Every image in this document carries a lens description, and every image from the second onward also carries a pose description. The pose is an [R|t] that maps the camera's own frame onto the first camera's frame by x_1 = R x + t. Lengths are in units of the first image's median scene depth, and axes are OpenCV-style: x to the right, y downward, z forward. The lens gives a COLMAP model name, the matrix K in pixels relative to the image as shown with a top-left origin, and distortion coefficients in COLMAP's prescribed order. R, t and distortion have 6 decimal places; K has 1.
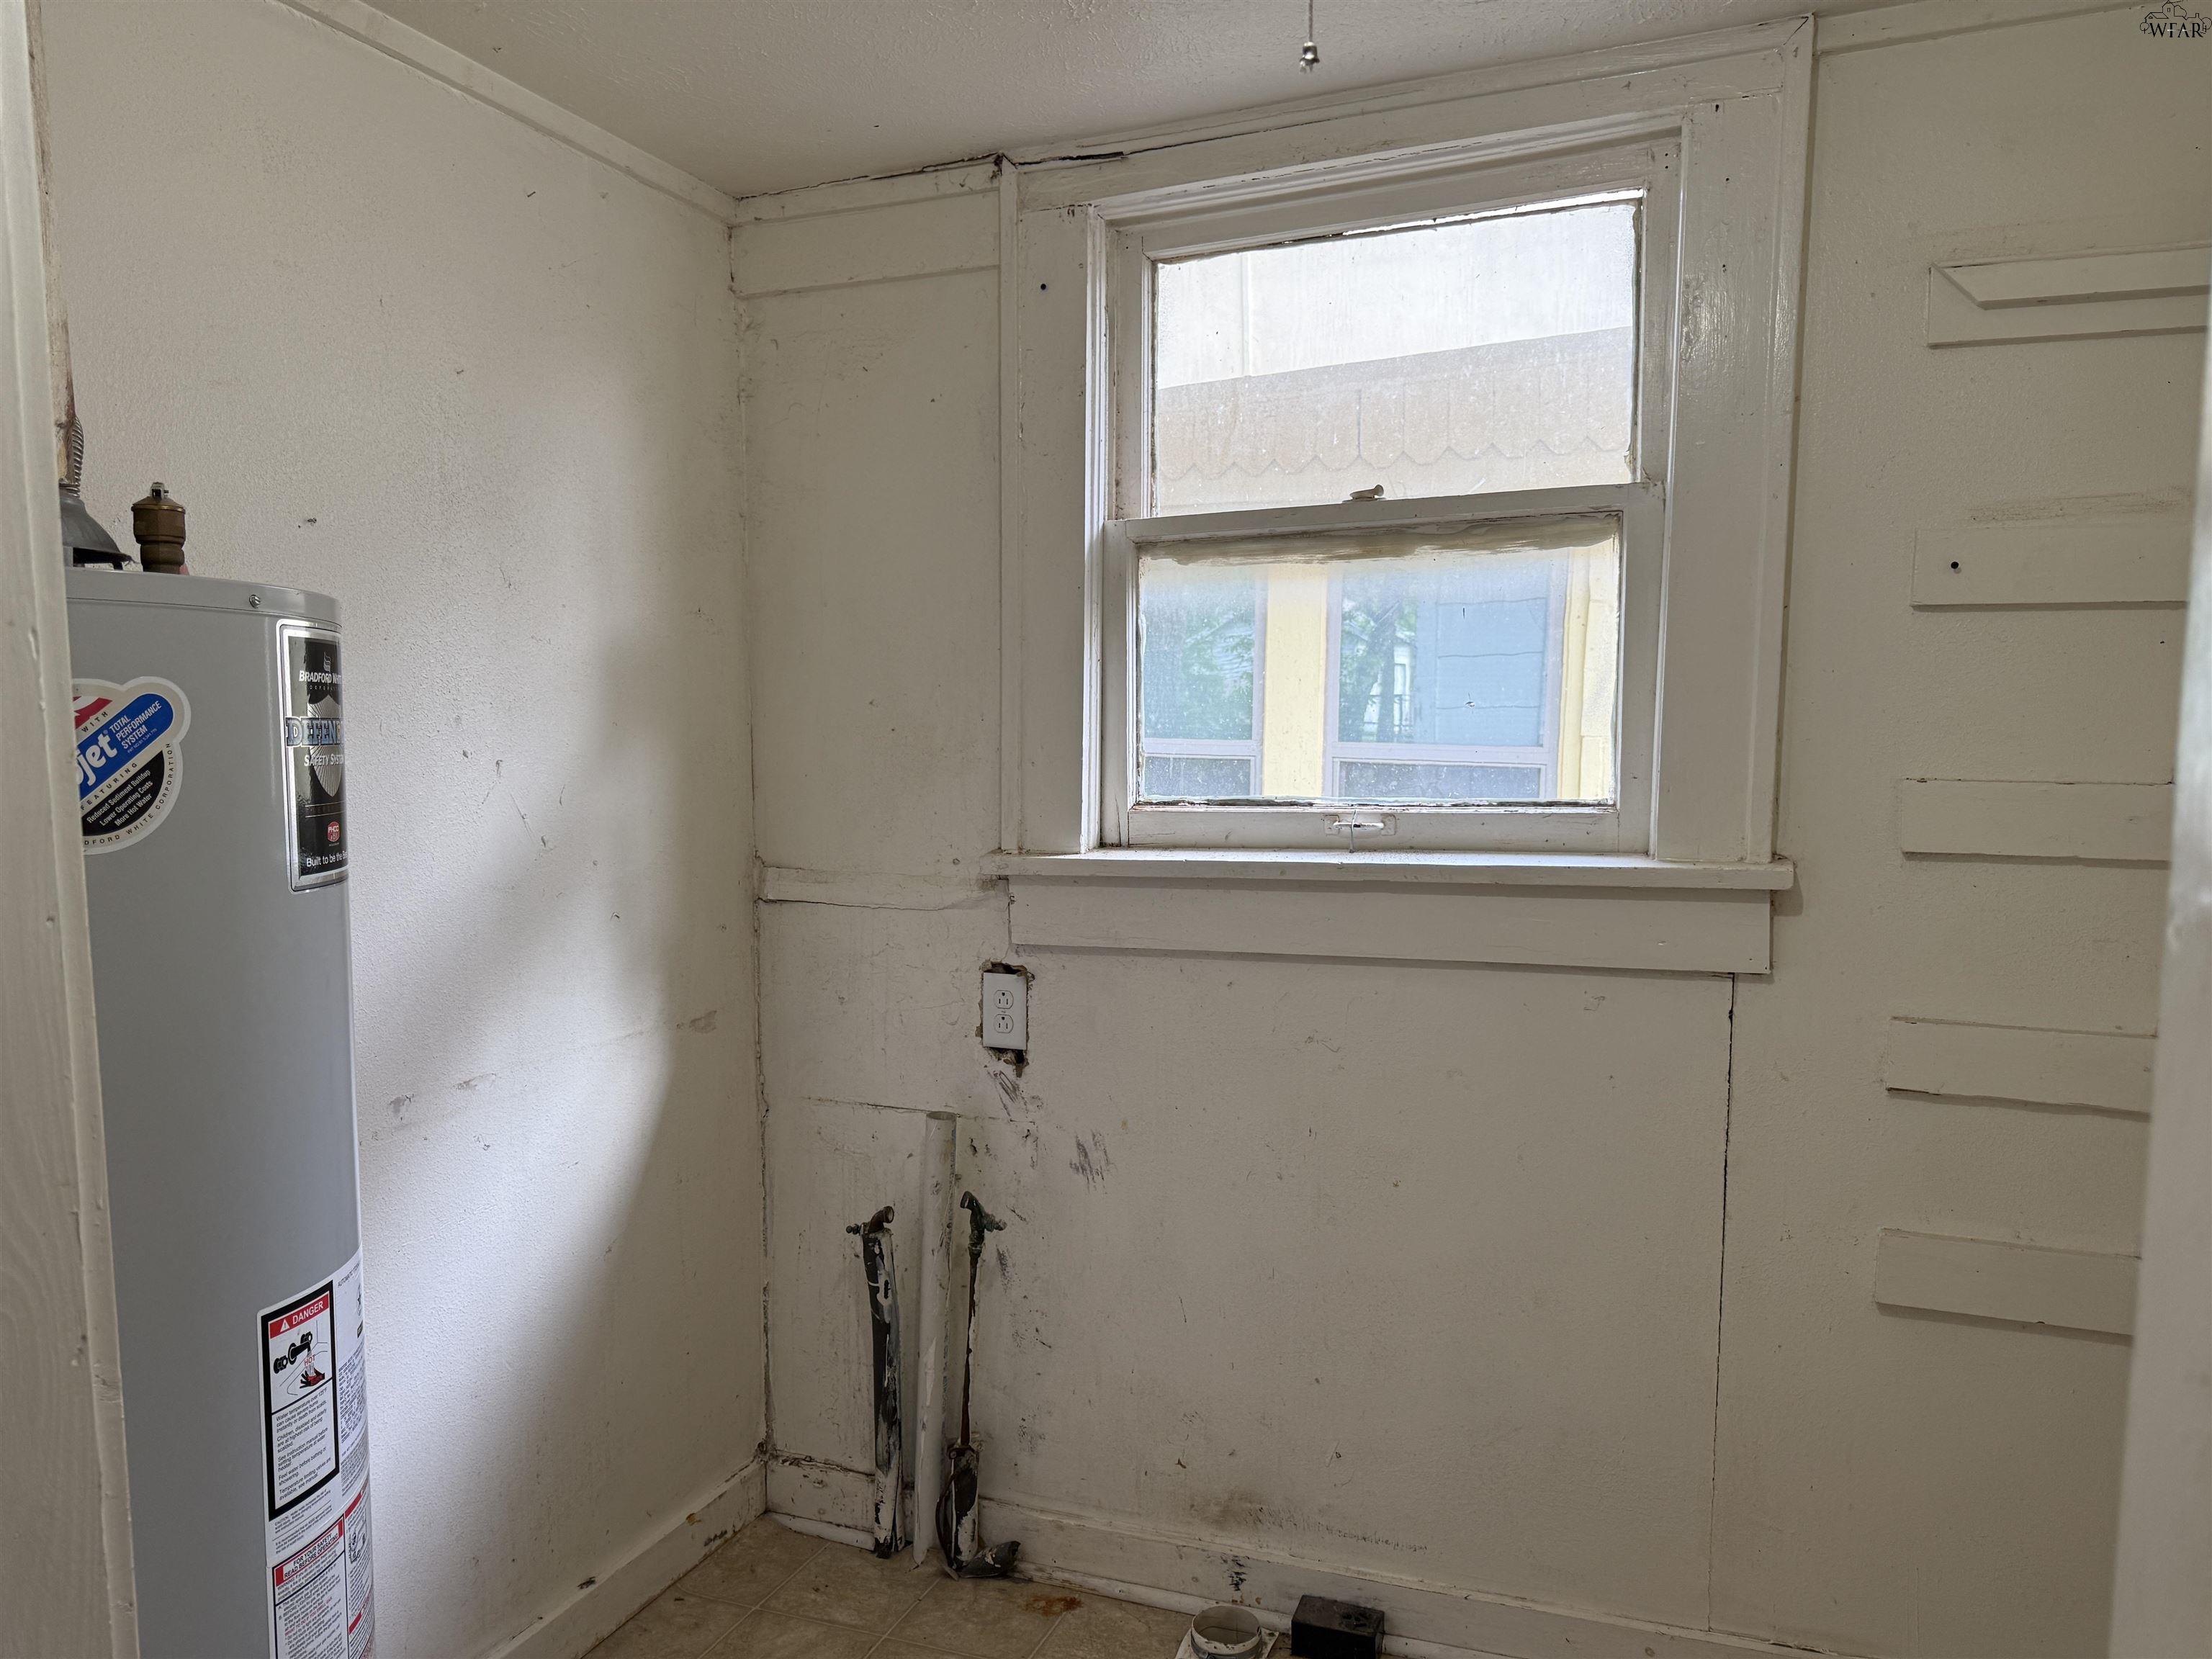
lens RADIAL K [[1571.3, 0, 1106.0], [0, 1571.3, 829.5], [0, 0, 1]] dist [0.031916, -0.040357]
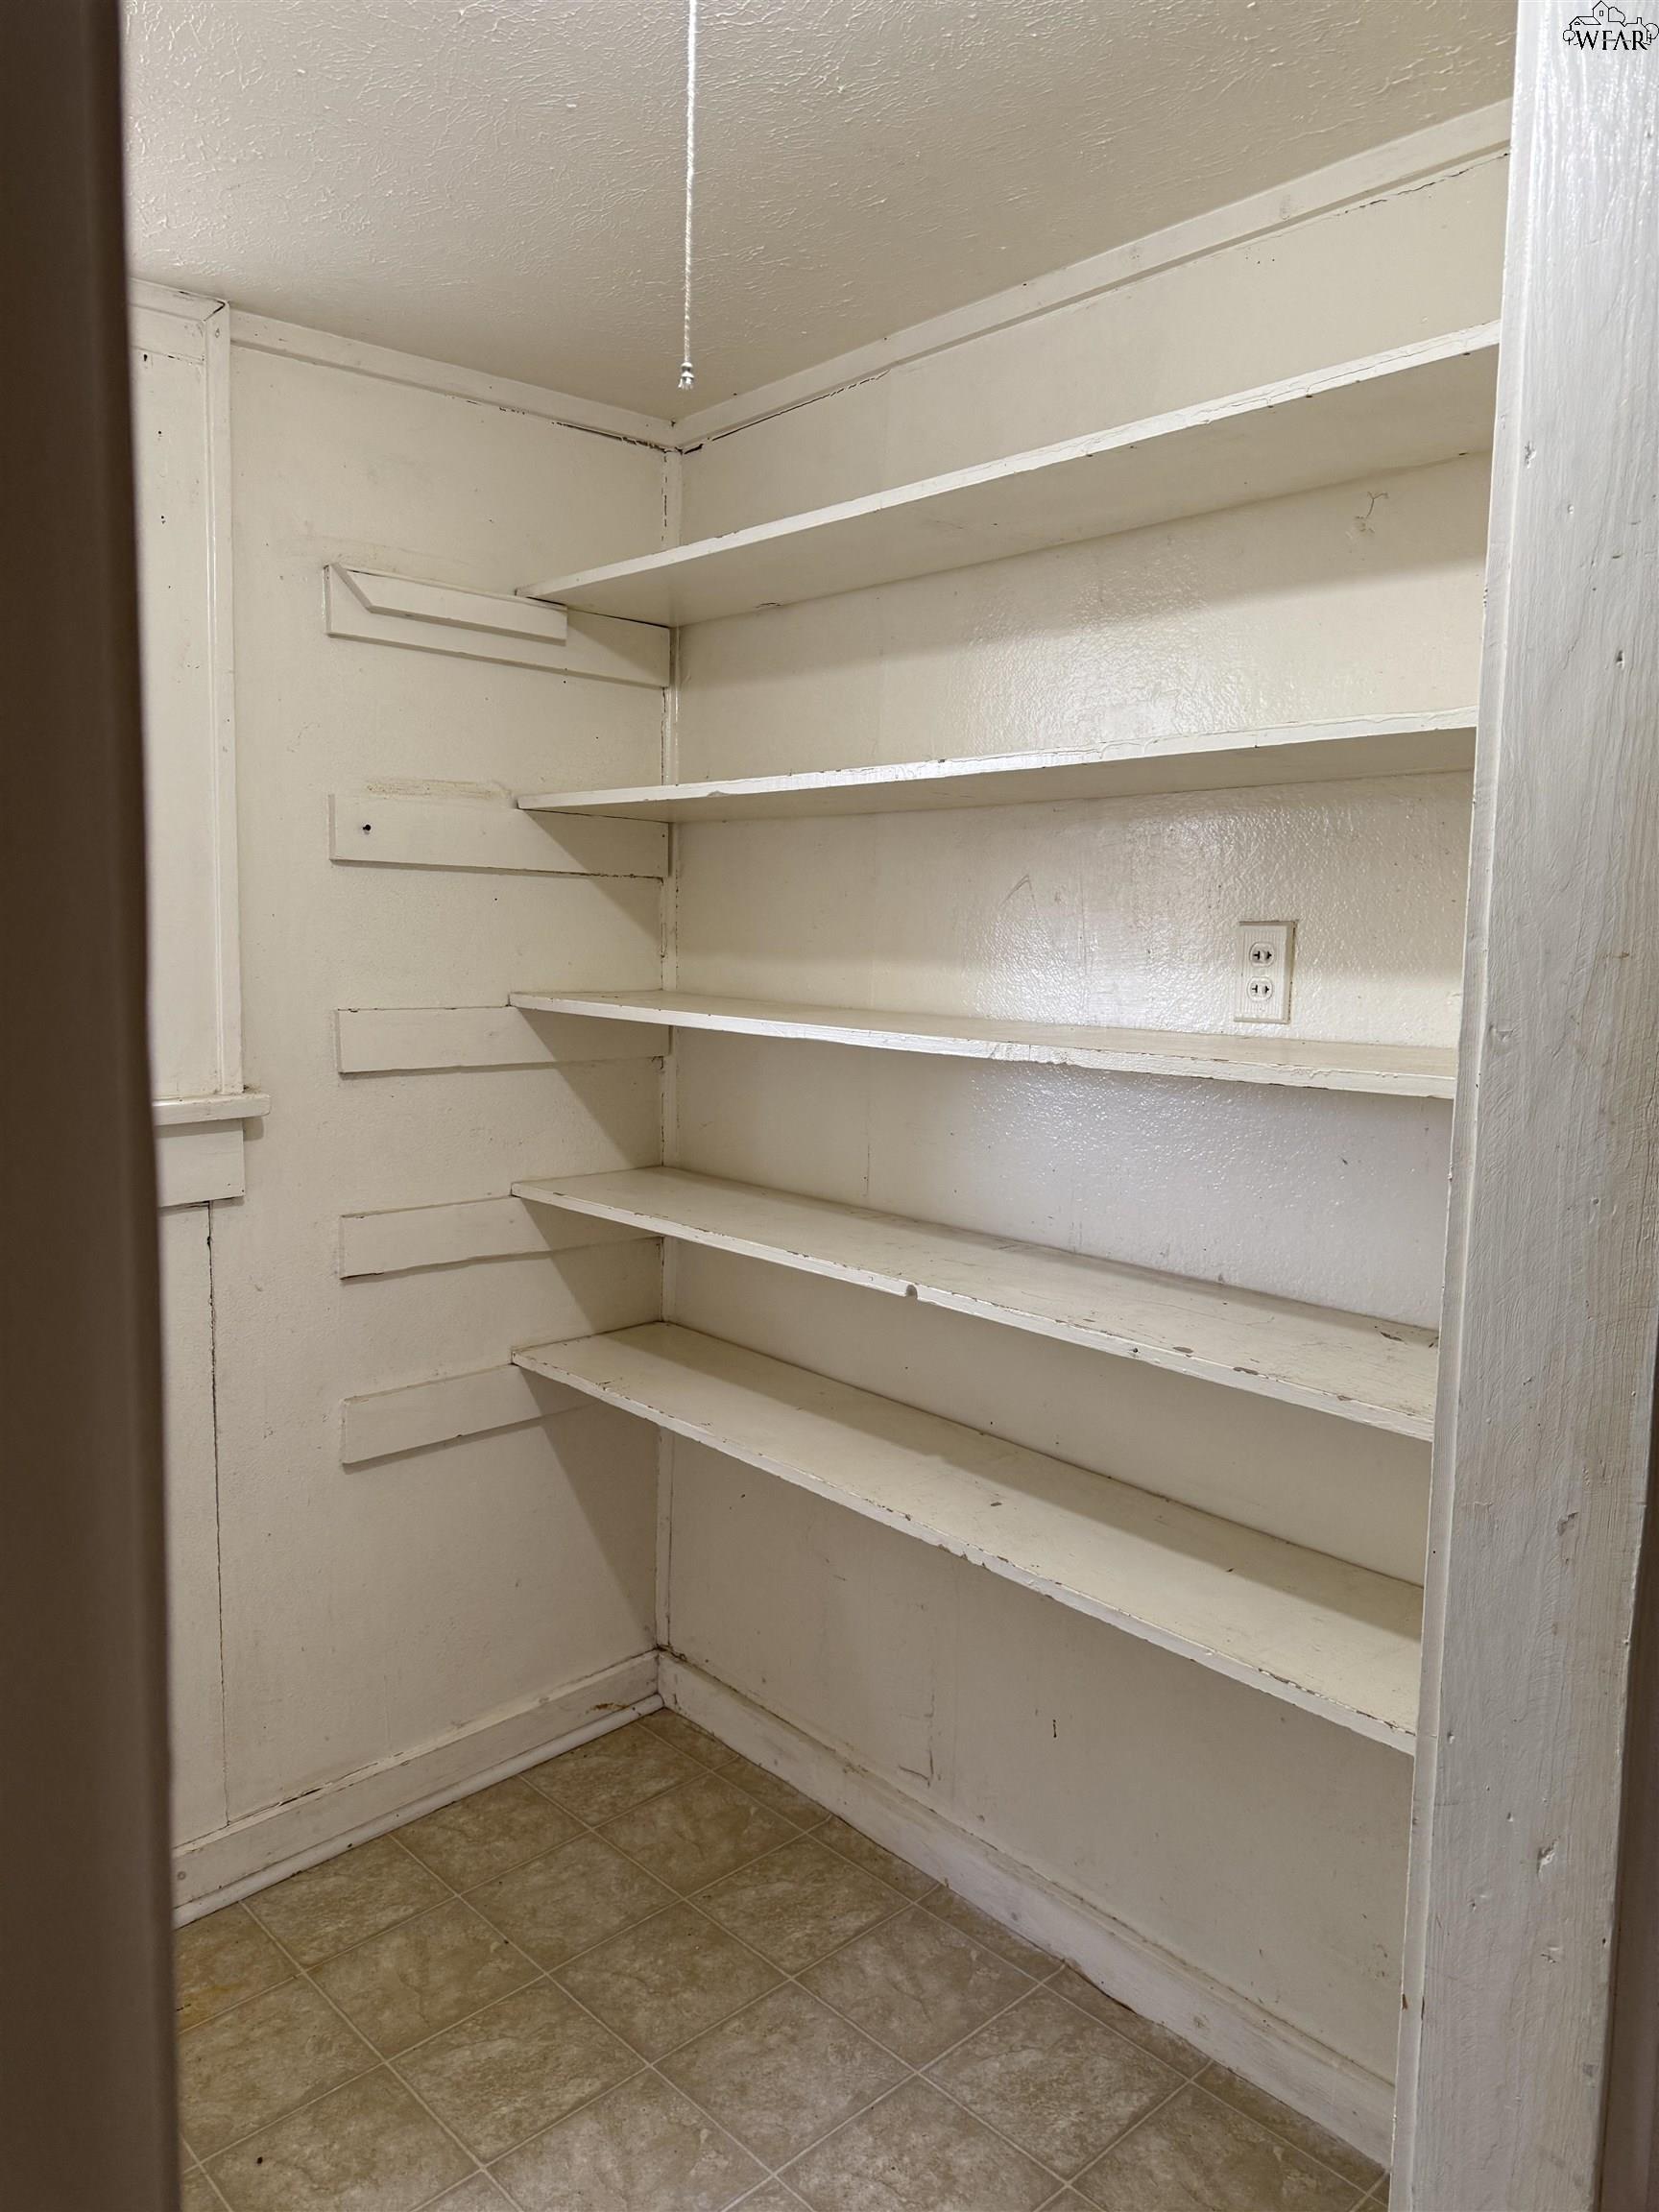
lens RADIAL K [[1549.1, 0, 829.5], [0, 1549.1, 1106.0], [0, 0, 1]] dist [0.088605, -0.121362]
pose [[0.445399, -0.094585, 0.890322, -0.355139], [0.077787, 0.994732, 0.066763, -0.010052], [-0.891947, 0.039519, 0.450410, 0.161732]]
